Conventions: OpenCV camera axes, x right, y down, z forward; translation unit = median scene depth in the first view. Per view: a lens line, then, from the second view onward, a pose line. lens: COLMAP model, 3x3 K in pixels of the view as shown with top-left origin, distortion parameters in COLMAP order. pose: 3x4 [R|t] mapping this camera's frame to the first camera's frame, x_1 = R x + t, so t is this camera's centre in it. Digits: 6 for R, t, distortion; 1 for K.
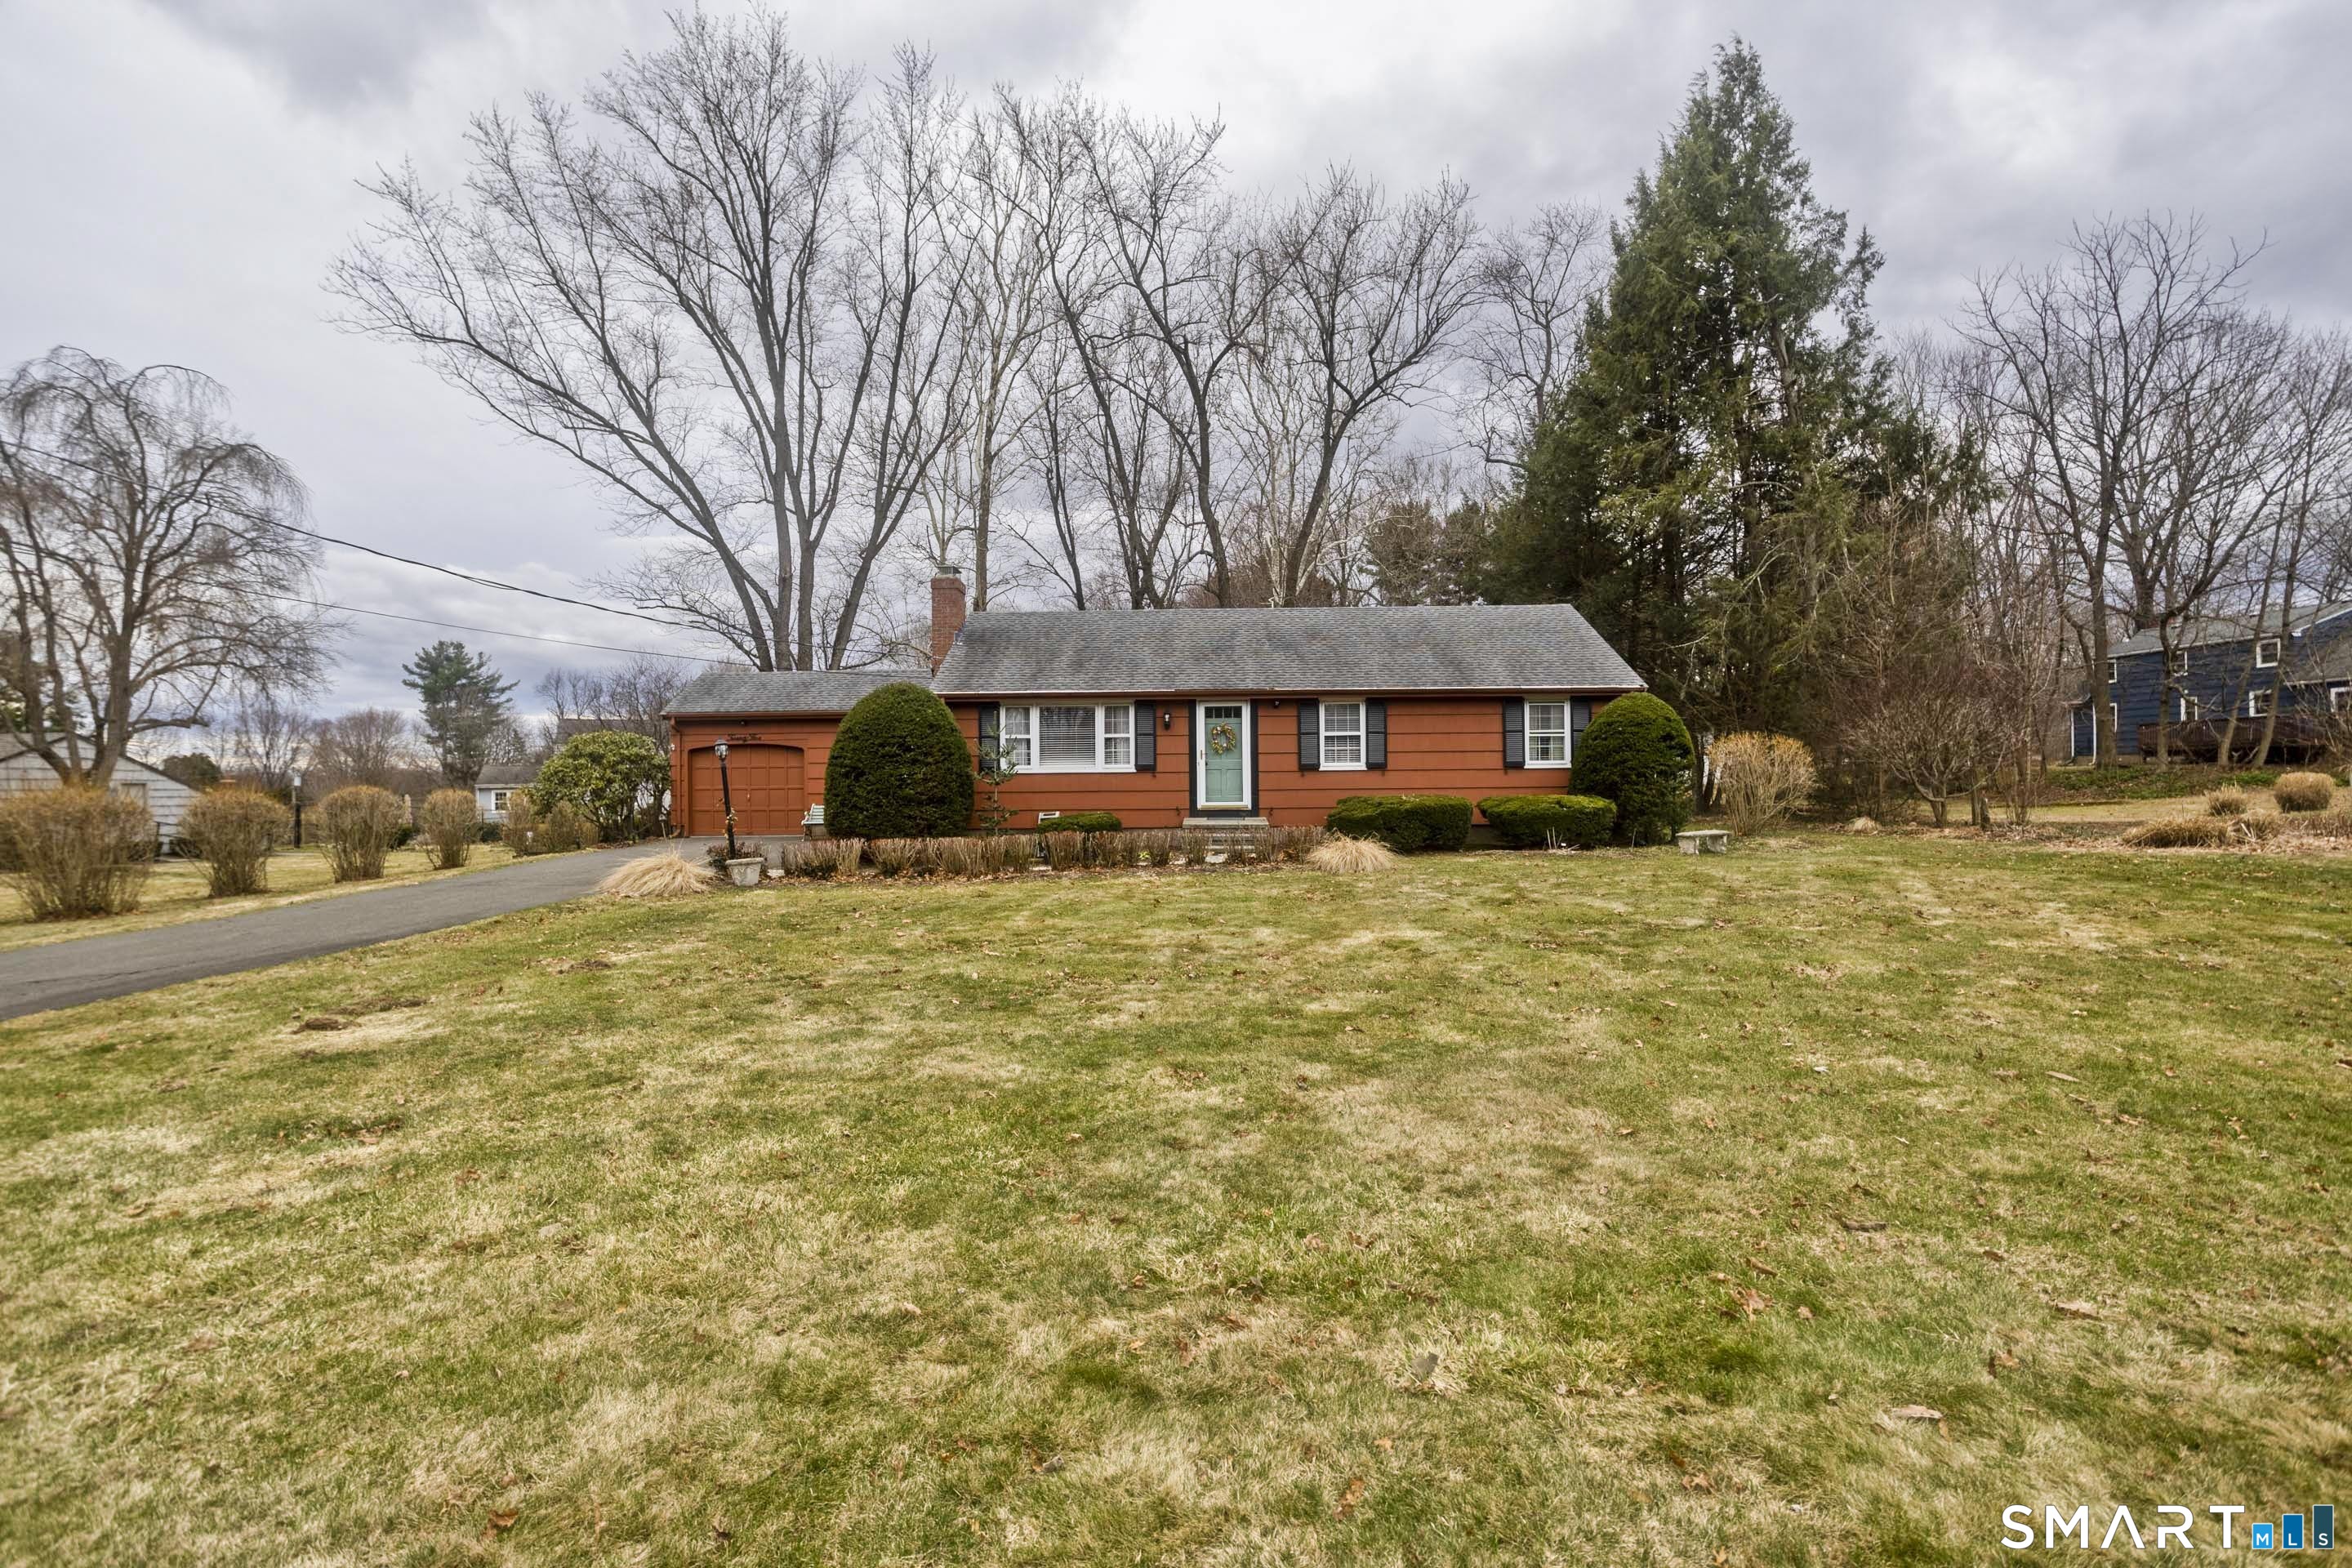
lens RADIAL K [[1160.0, 0, 1173.5], [0, 1160.0, 768.2], [0, 0, 1]] dist [-0.050924, 0.033180]
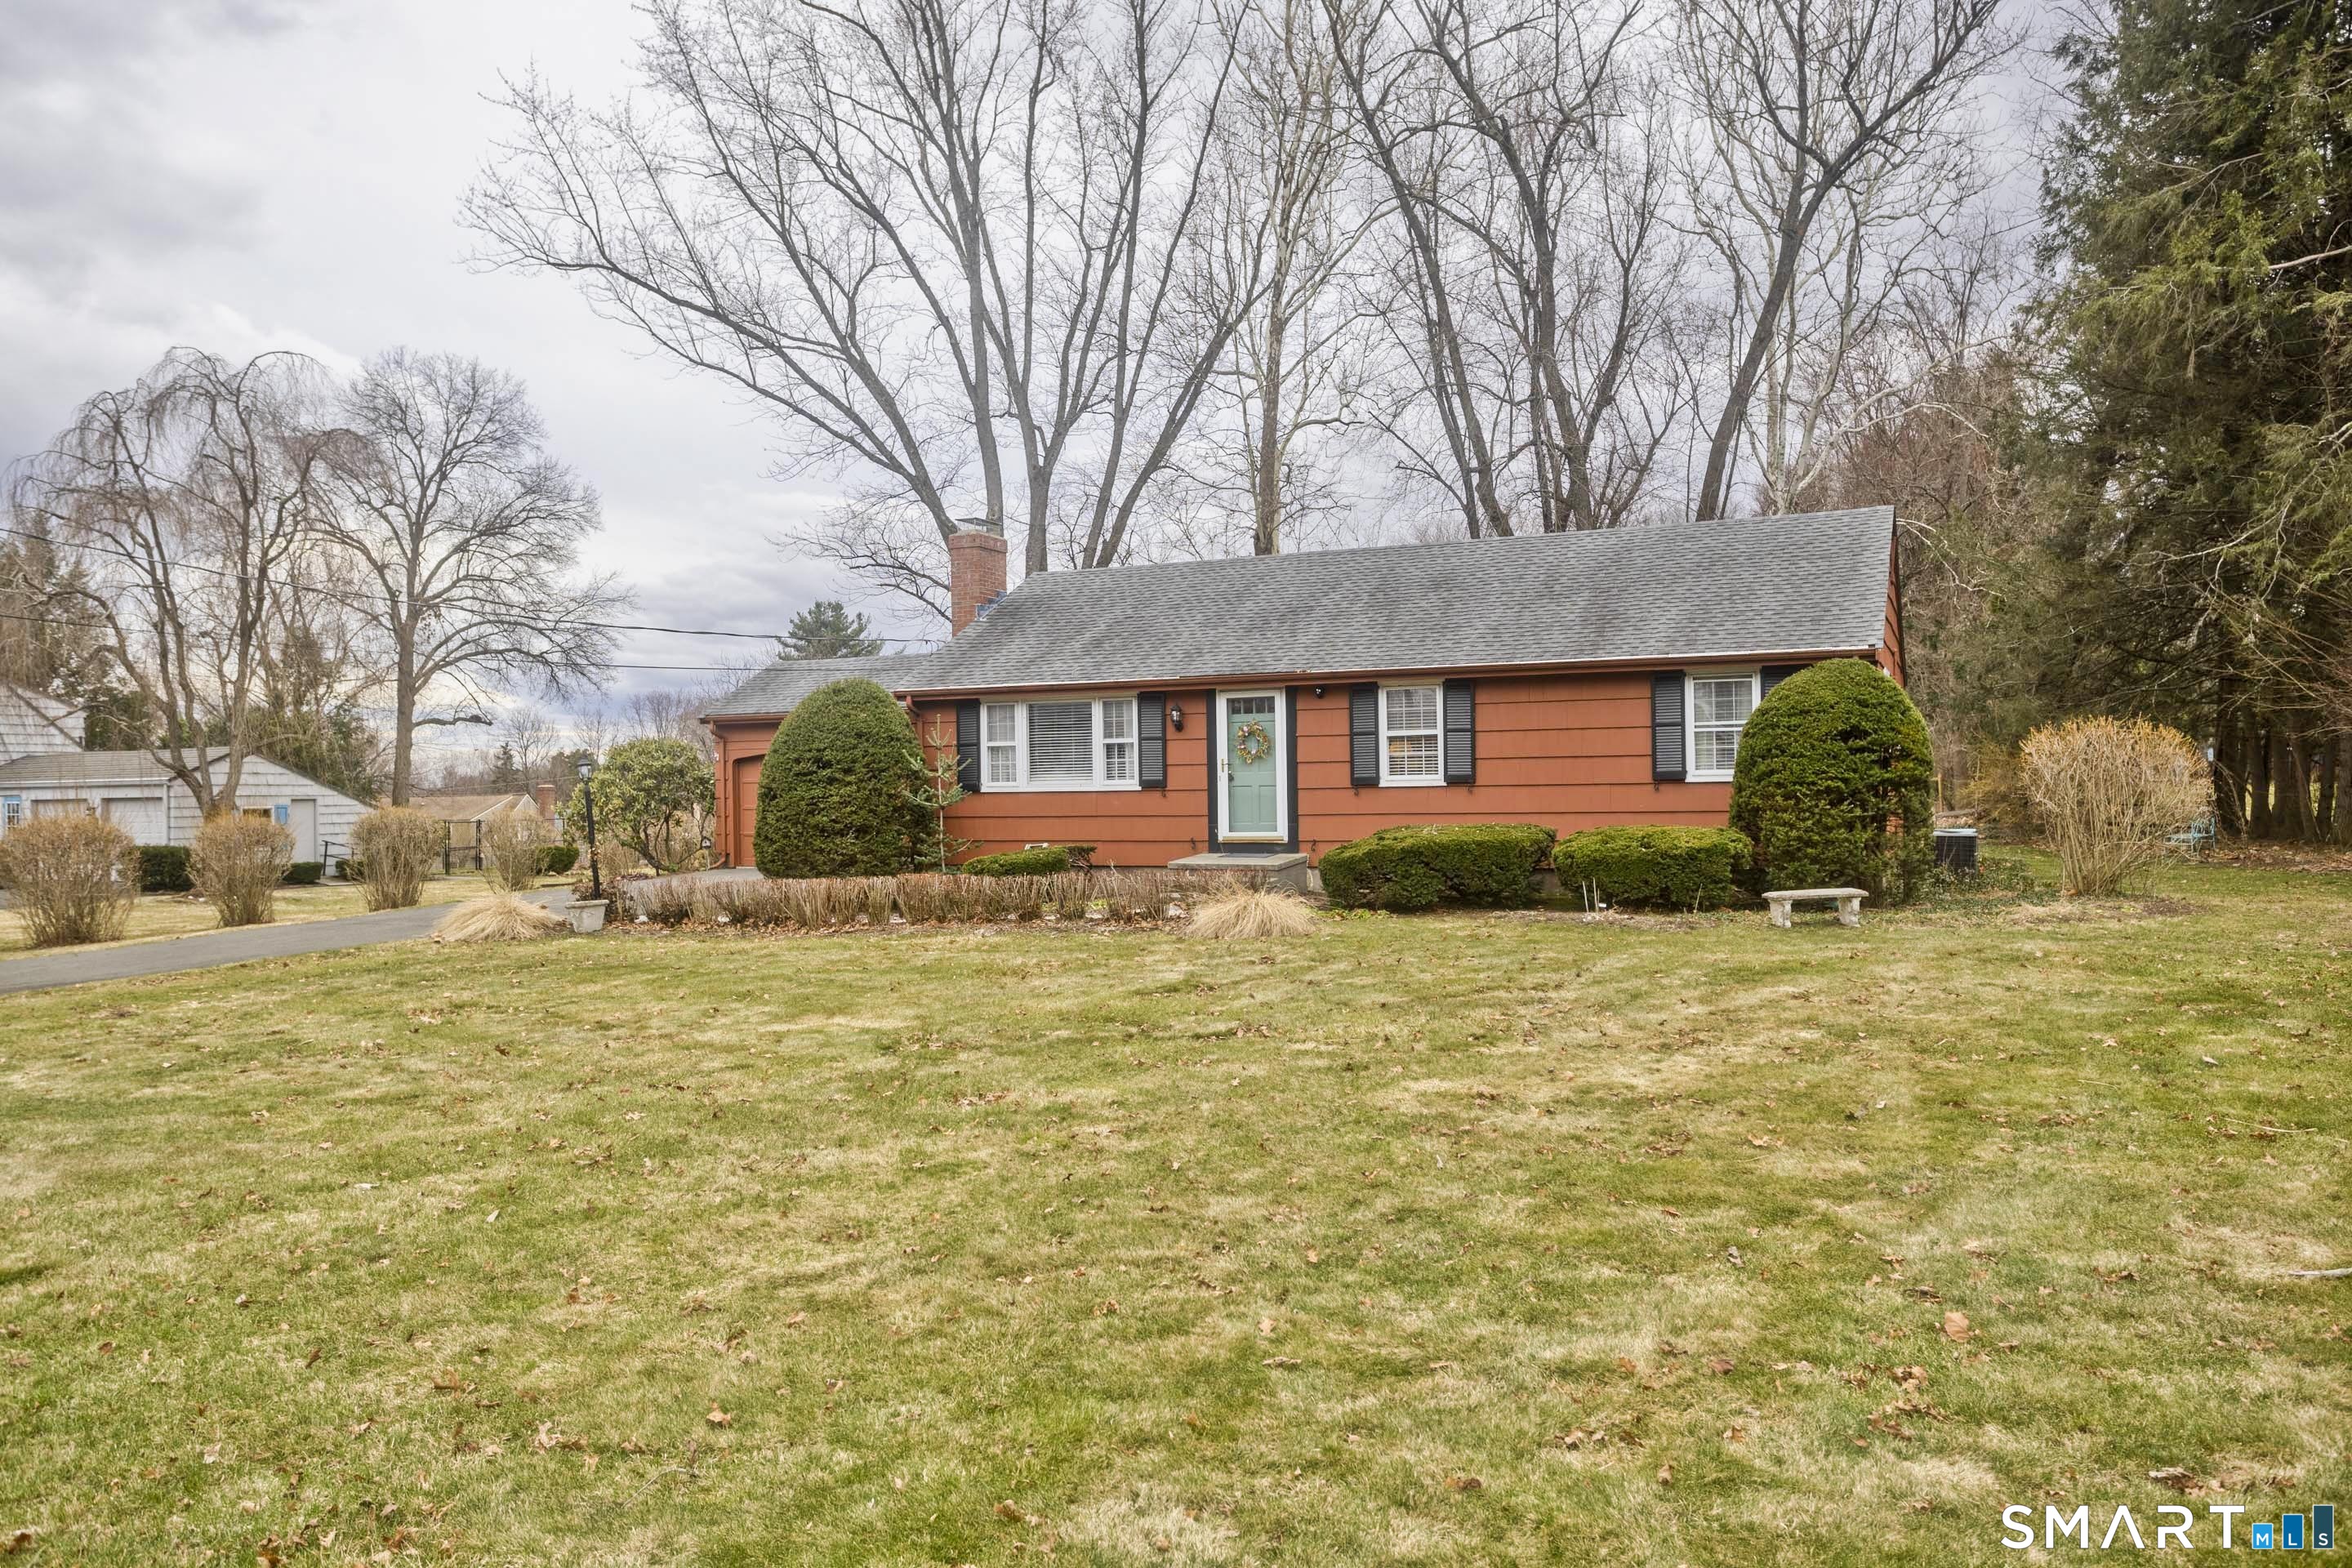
lens RADIAL K [[1754.3, 0, 1176.2], [0, 1754.3, 780.5], [0, 0, 1]] dist [-0.004382, 0.000478]
pose [[0.912645, -0.006405, -0.408702, 0.439900], [0.013500, 0.999804, 0.014477, -0.018347], [0.408529, -0.018730, 0.912553, -0.000679]]
